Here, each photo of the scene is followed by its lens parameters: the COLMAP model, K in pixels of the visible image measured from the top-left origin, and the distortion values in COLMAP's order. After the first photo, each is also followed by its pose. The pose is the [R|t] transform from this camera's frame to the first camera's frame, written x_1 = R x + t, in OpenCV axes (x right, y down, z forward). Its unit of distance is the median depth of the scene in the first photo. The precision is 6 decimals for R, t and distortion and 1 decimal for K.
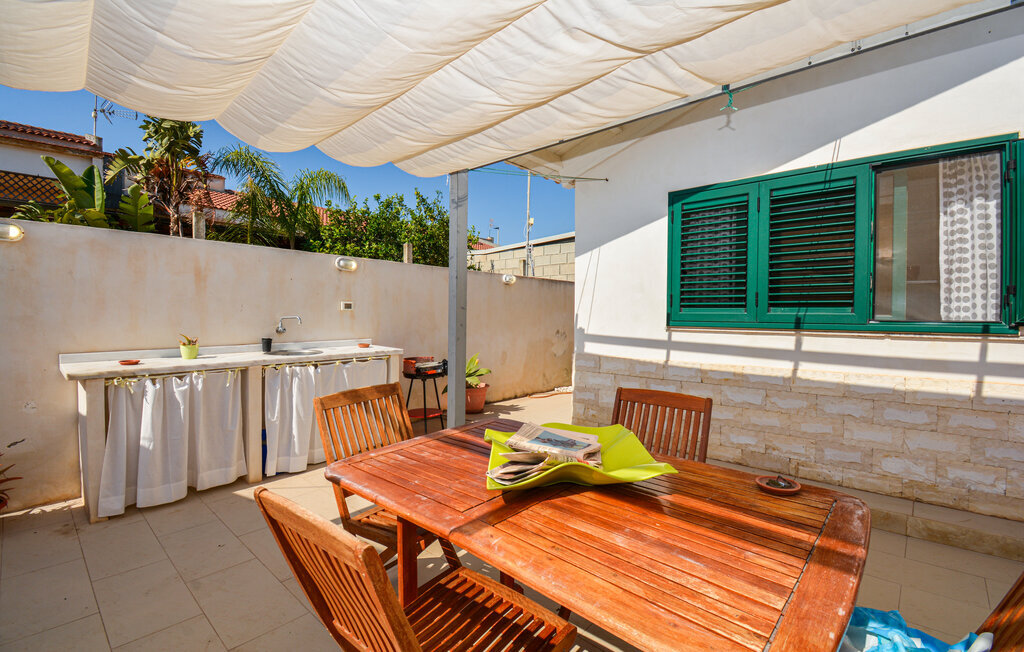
lens RADIAL K [[443.7, 0, 525.5], [0, 443.7, 314.2], [0, 0, 1]] dist [-0.011787, -0.001730]
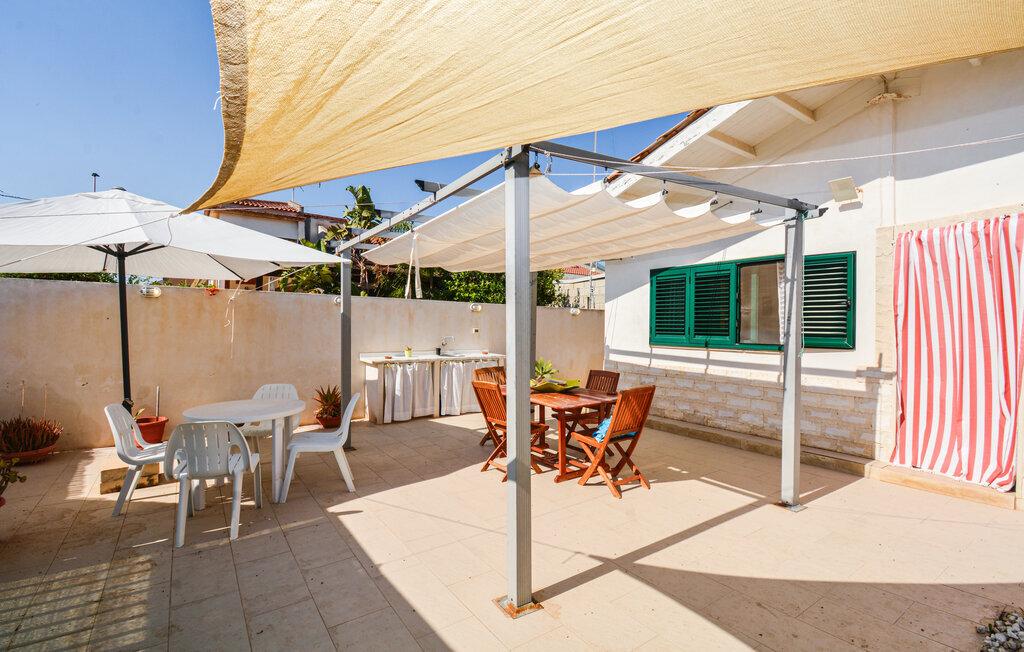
lens RADIAL K [[467.9, 0, 507.5], [0, 467.9, 319.8], [0, 0, 1]] dist [-0.007813, -0.000955]
pose [[0.963454, 0.000356, -0.267874, 0.303130], [-0.005128, 0.999840, -0.017113, -0.042226], [0.267825, 0.017862, 0.963302, -1.064092]]
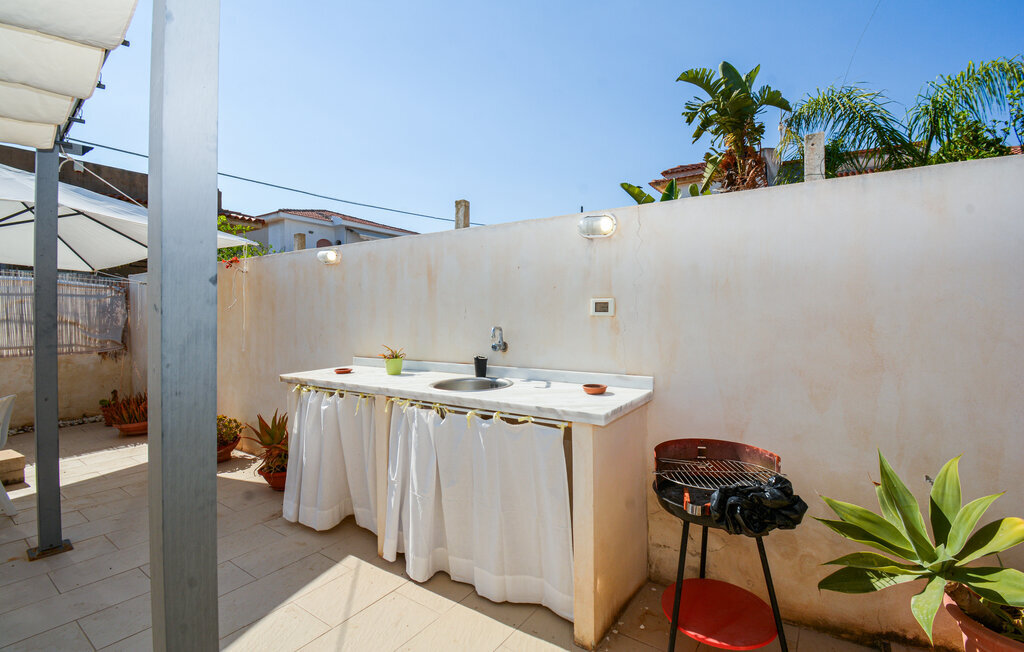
lens RADIAL K [[467.9, 0, 513.7], [0, 467.9, 322.1], [0, 0, 1]] dist [-0.007813, -0.000955]
pose [[0.106349, -0.000736, -0.994329, 0.167349], [-0.001971, 0.999998, -0.000951, -0.000631], [0.994327, 0.002061, 0.106347, 1.163438]]
